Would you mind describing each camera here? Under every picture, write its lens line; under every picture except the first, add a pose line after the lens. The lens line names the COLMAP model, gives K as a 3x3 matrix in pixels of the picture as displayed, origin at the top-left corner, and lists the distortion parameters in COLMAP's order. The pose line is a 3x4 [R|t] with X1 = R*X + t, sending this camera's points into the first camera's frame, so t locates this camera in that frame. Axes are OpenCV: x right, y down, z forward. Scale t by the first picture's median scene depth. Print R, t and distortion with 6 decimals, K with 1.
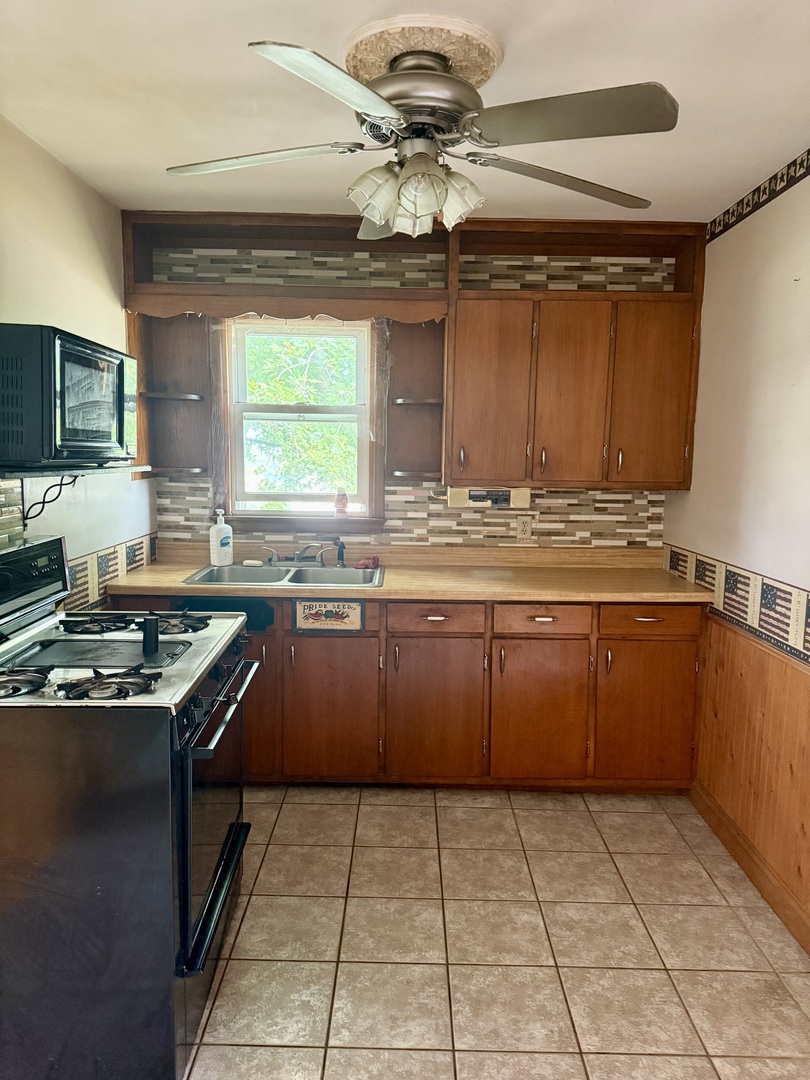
lens RADIAL K [[760.3, 0, 384.5], [0, 760.3, 539.2], [0, 0, 1]] dist [0.035644, -0.040341]
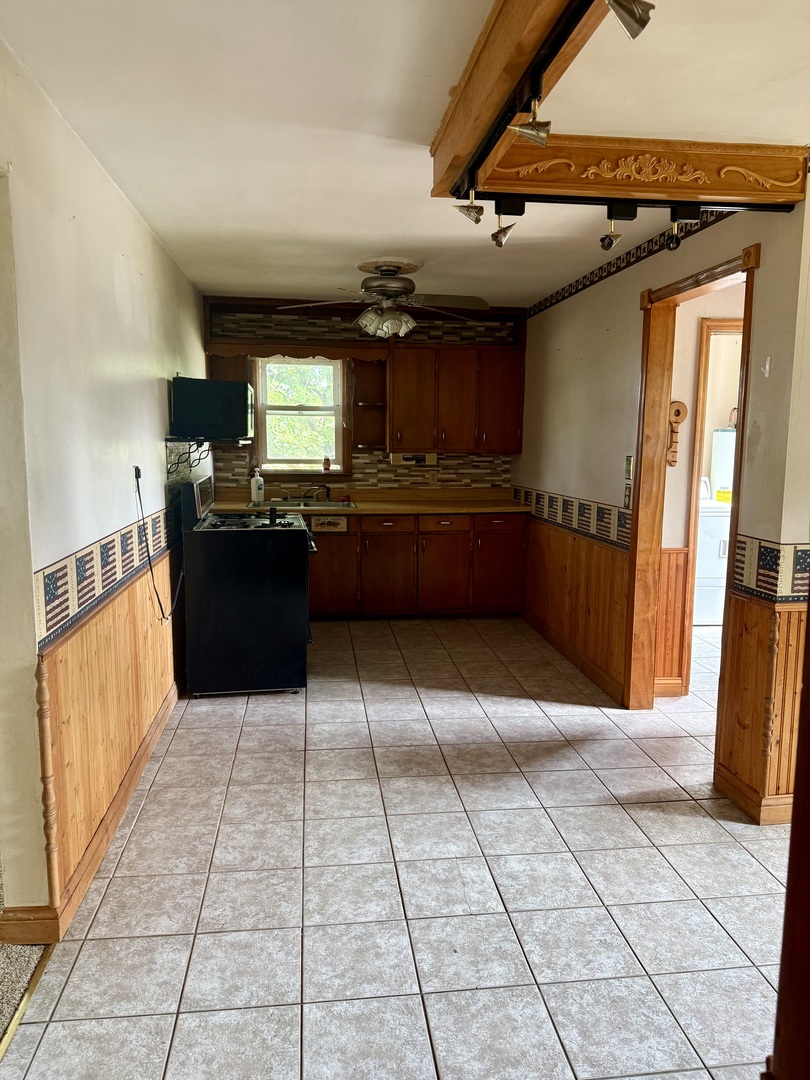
lens RADIAL K [[760.3, 0, 401.3], [0, 760.3, 537.8], [0, 0, 1]] dist [0.035644, -0.040341]
pose [[0.988845, -0.025844, 0.146689, -0.149882], [0.023372, 0.999555, 0.018554, 0.091465], [-0.147104, -0.014919, 0.989009, -0.723447]]
